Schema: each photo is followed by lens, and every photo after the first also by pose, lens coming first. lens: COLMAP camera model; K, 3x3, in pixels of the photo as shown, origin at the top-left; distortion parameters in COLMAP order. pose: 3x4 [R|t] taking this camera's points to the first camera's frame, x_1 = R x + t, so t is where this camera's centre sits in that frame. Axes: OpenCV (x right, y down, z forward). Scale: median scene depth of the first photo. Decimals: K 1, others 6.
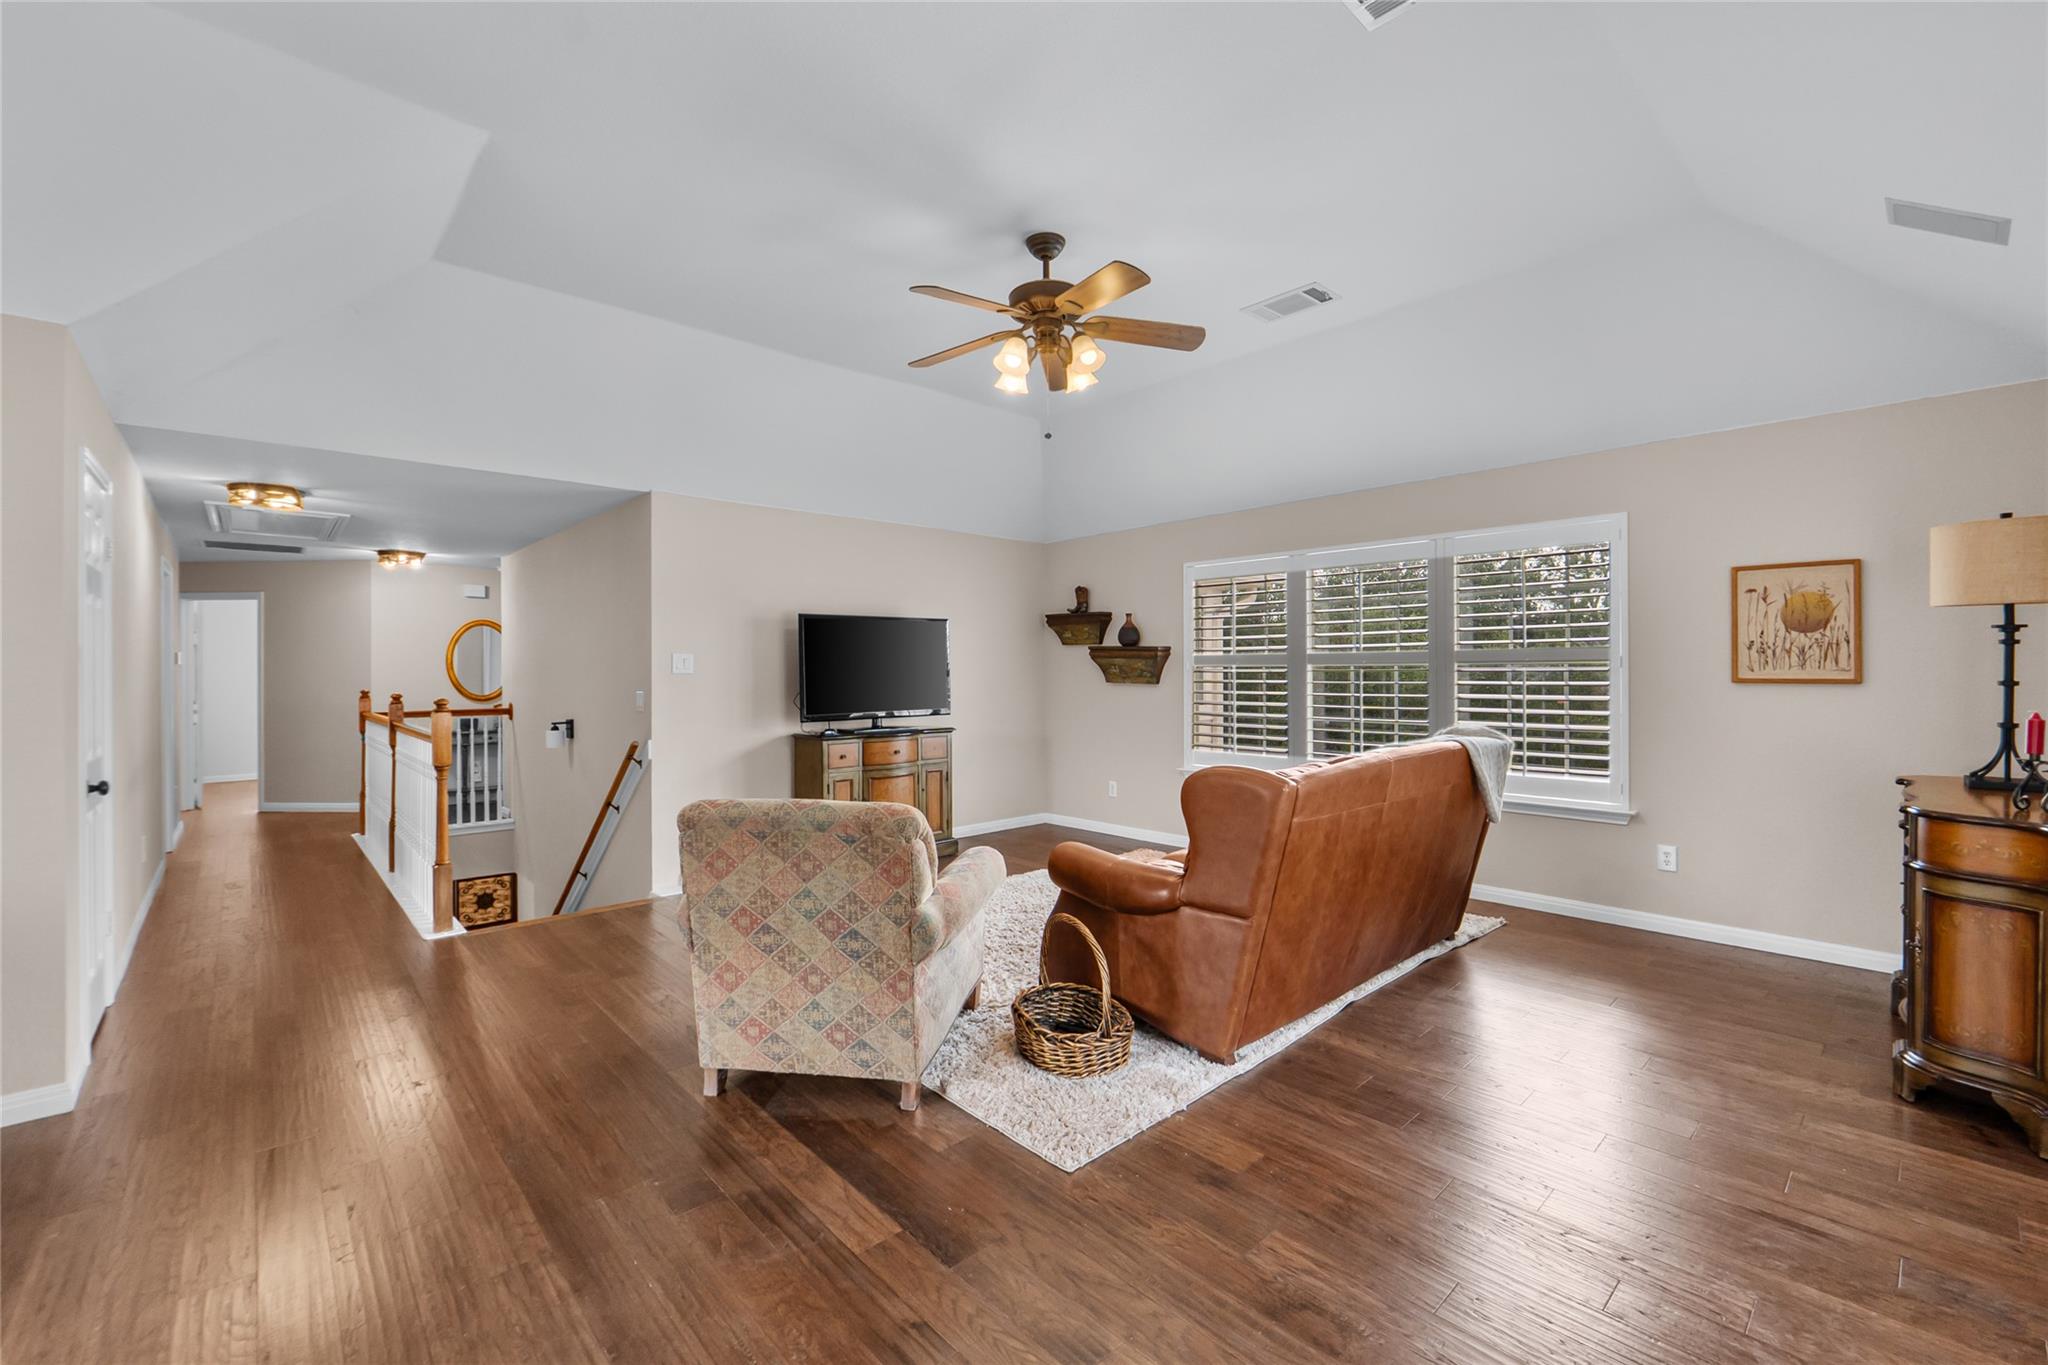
lens RADIAL K [[859.9, 0, 1024.7], [0, 859.9, 664.5], [0, 0, 1]] dist [-0.007139, -0.000128]
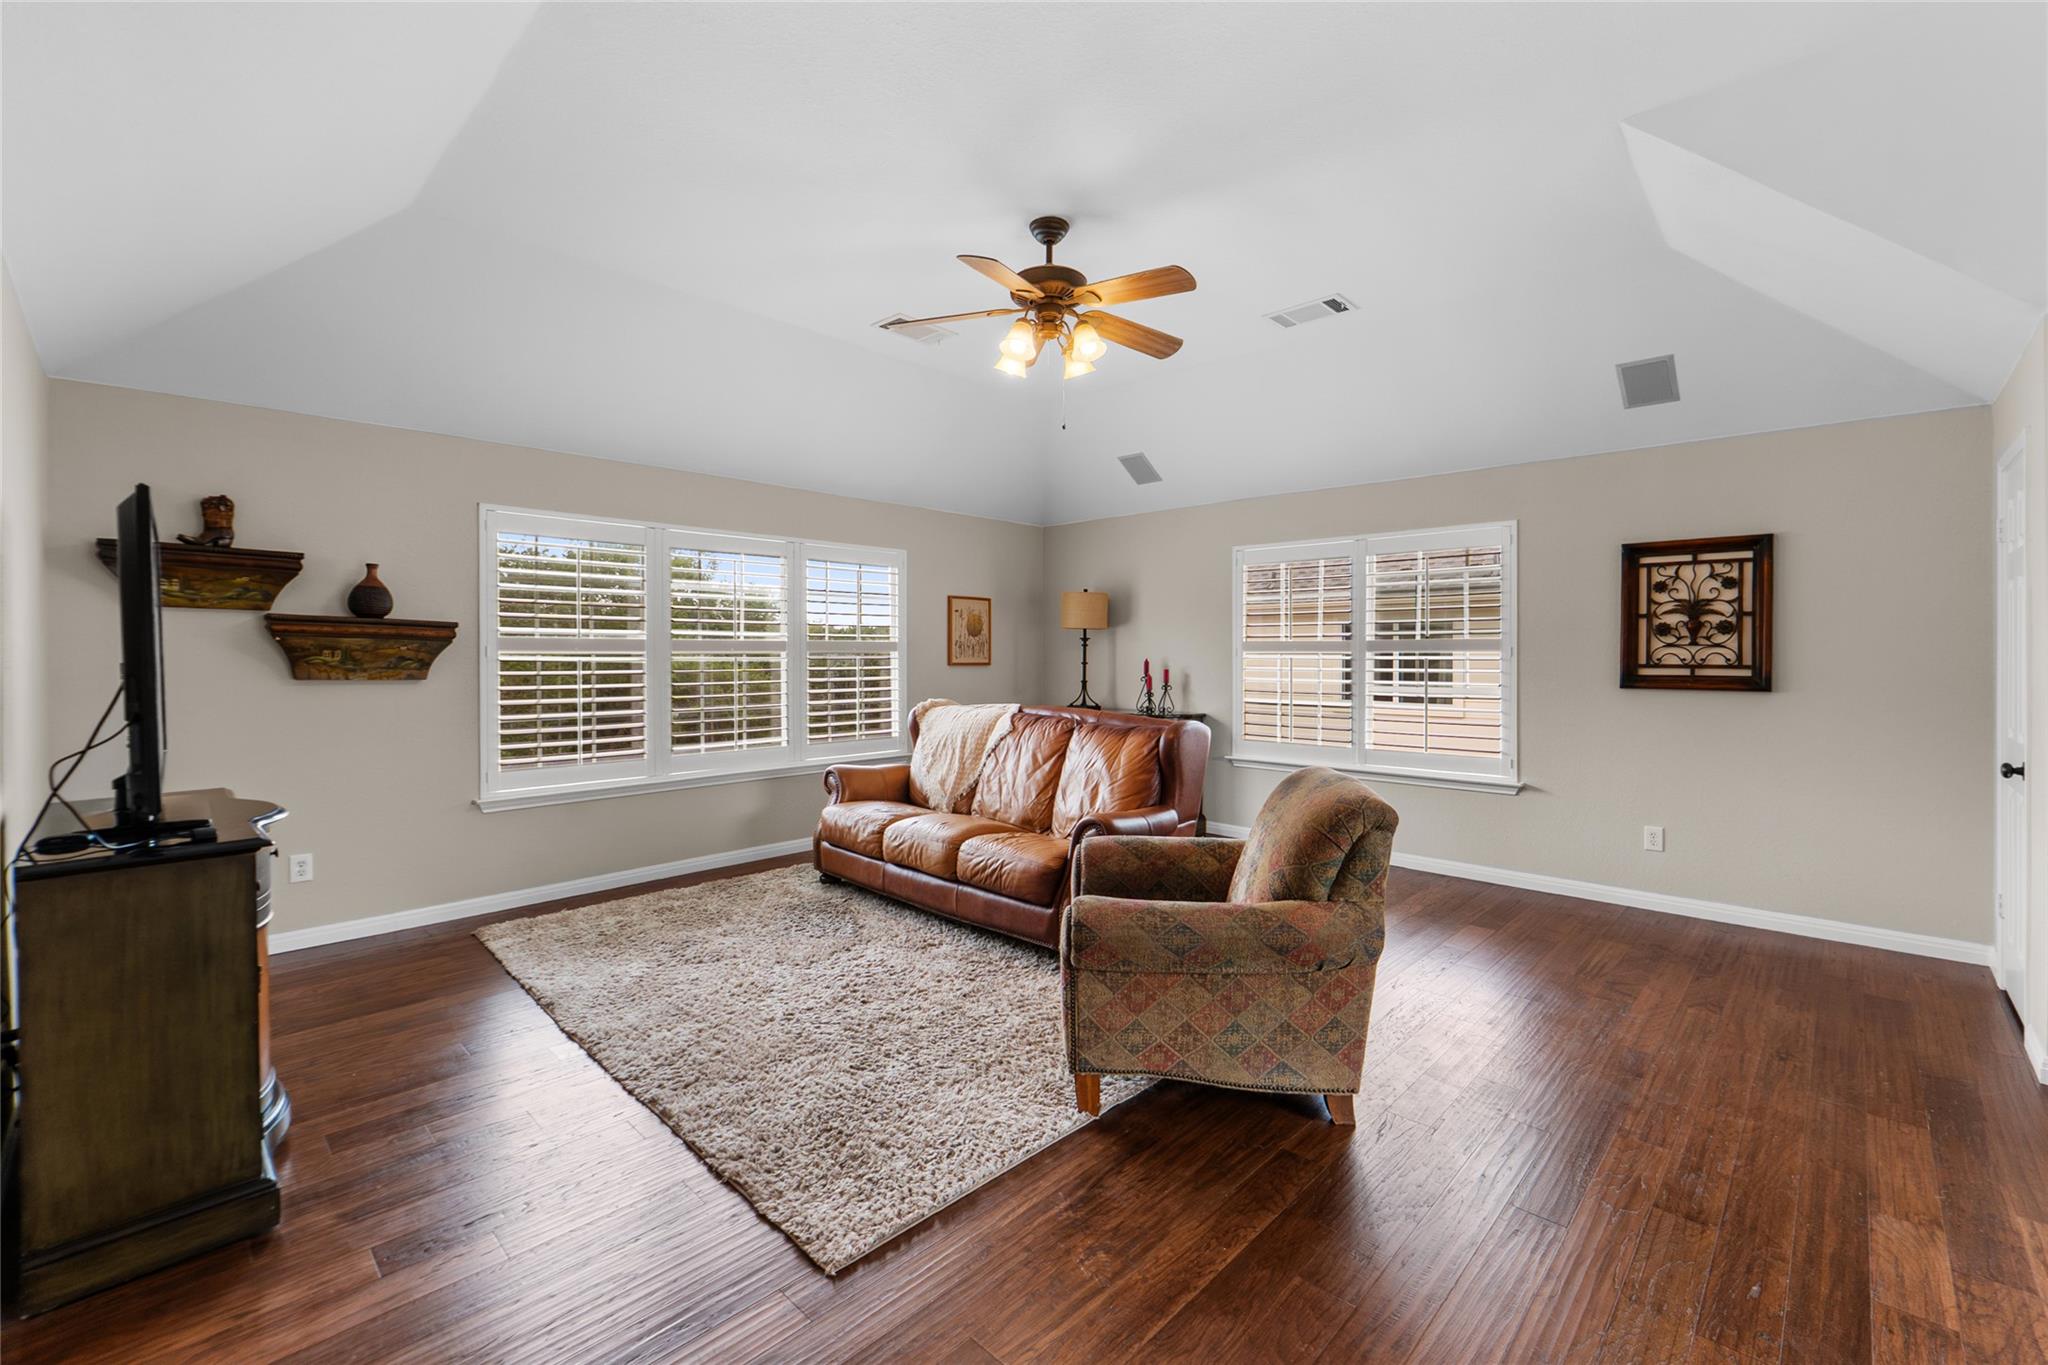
lens RADIAL K [[859.9, 0, 1024.7], [0, 859.9, 664.5], [0, 0, 1]] dist [-0.007139, -0.000128]
pose [[-0.067114, -0.002846, 0.997741, -0.637651], [-0.001891, 0.999994, 0.002726, 0.011042], [-0.997744, -0.001704, -0.067119, 0.737879]]
